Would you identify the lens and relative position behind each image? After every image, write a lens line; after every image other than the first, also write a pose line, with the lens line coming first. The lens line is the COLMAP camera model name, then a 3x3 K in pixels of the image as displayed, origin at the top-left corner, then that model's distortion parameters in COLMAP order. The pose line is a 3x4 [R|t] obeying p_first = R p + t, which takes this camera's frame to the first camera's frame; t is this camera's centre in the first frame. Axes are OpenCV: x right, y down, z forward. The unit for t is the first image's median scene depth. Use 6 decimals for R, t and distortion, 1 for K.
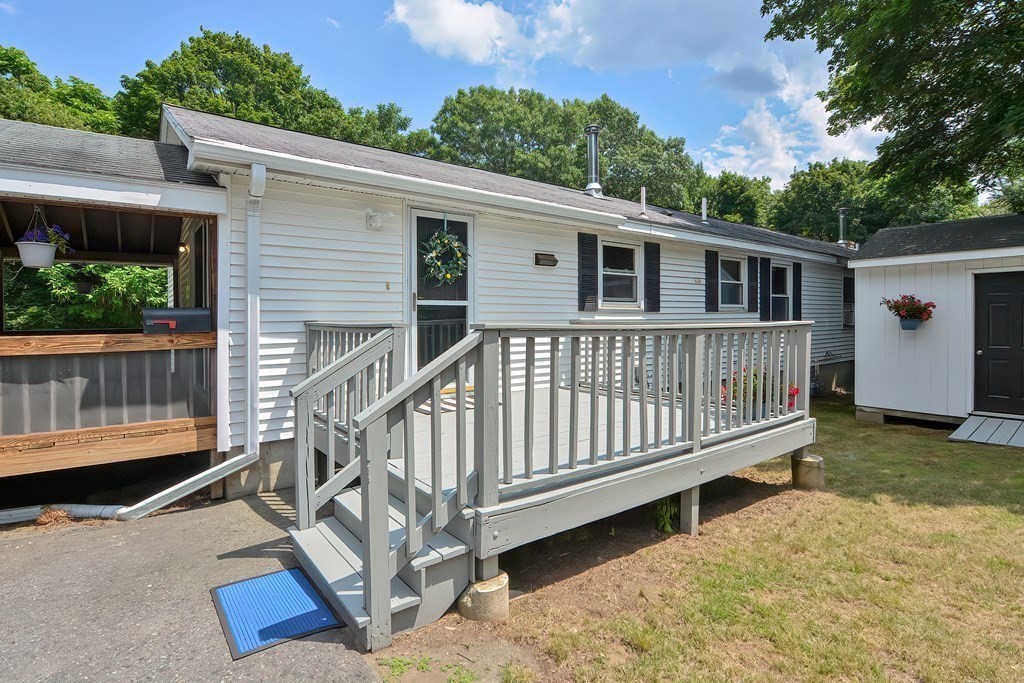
lens RADIAL K [[499.8, 0, 508.7], [0, 499.8, 317.8], [0, 0, 1]] dist [-0.000650, -0.014736]
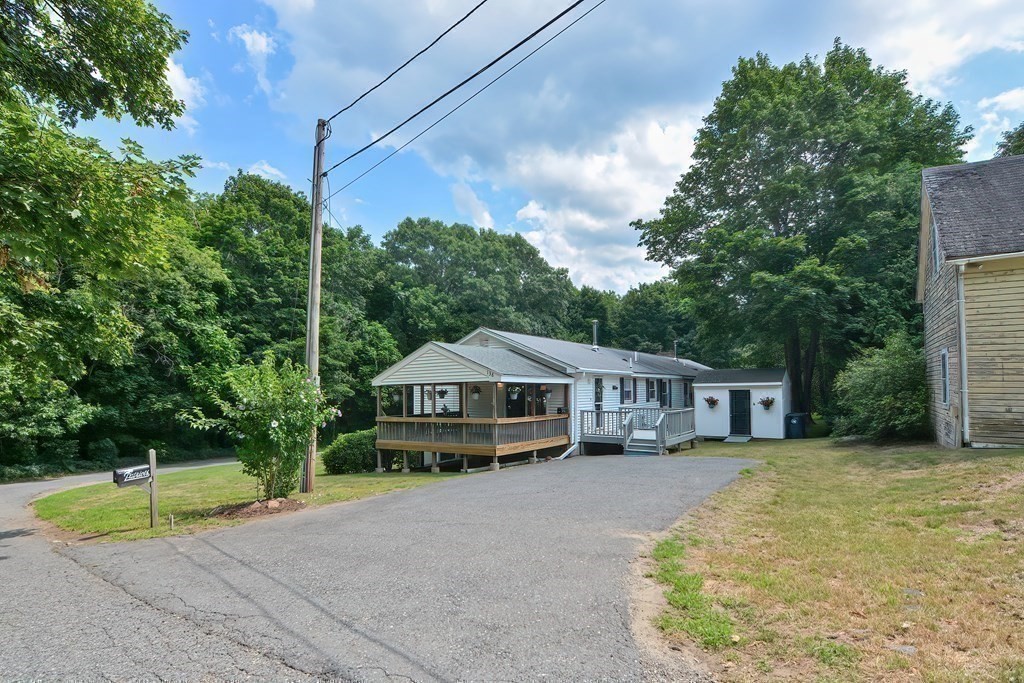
lens RADIAL K [[487.5, 0, 525.0], [0, 487.5, 376.6], [0, 0, 1]] dist [0.000233, -0.012657]
pose [[0.942821, 0.007865, 0.333206, -1.134500], [0.001584, 0.999604, -0.028079, -0.079227], [-0.333295, 0.027002, 0.942436, -1.286754]]
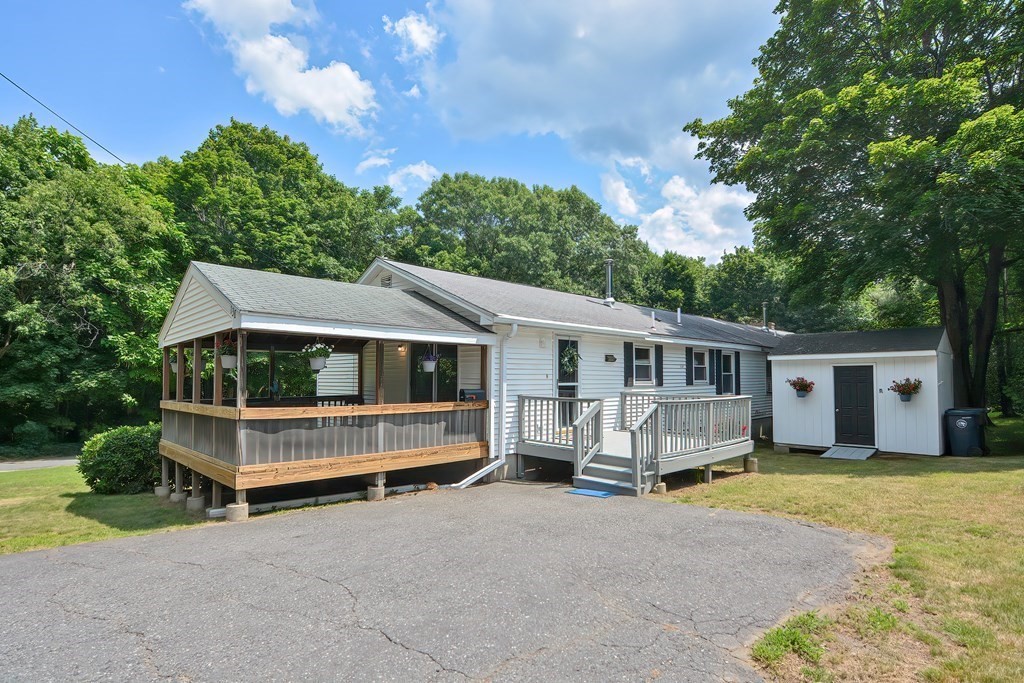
lens RADIAL K [[506.5, 0, 523.6], [0, 506.5, 356.8], [0, 0, 1]] dist [0.000444, -0.015105]
pose [[0.989686, 0.013111, 0.142651, -0.384020], [-0.007466, 0.999170, -0.040032, -0.037119], [-0.143058, 0.038554, 0.988963, -0.580670]]
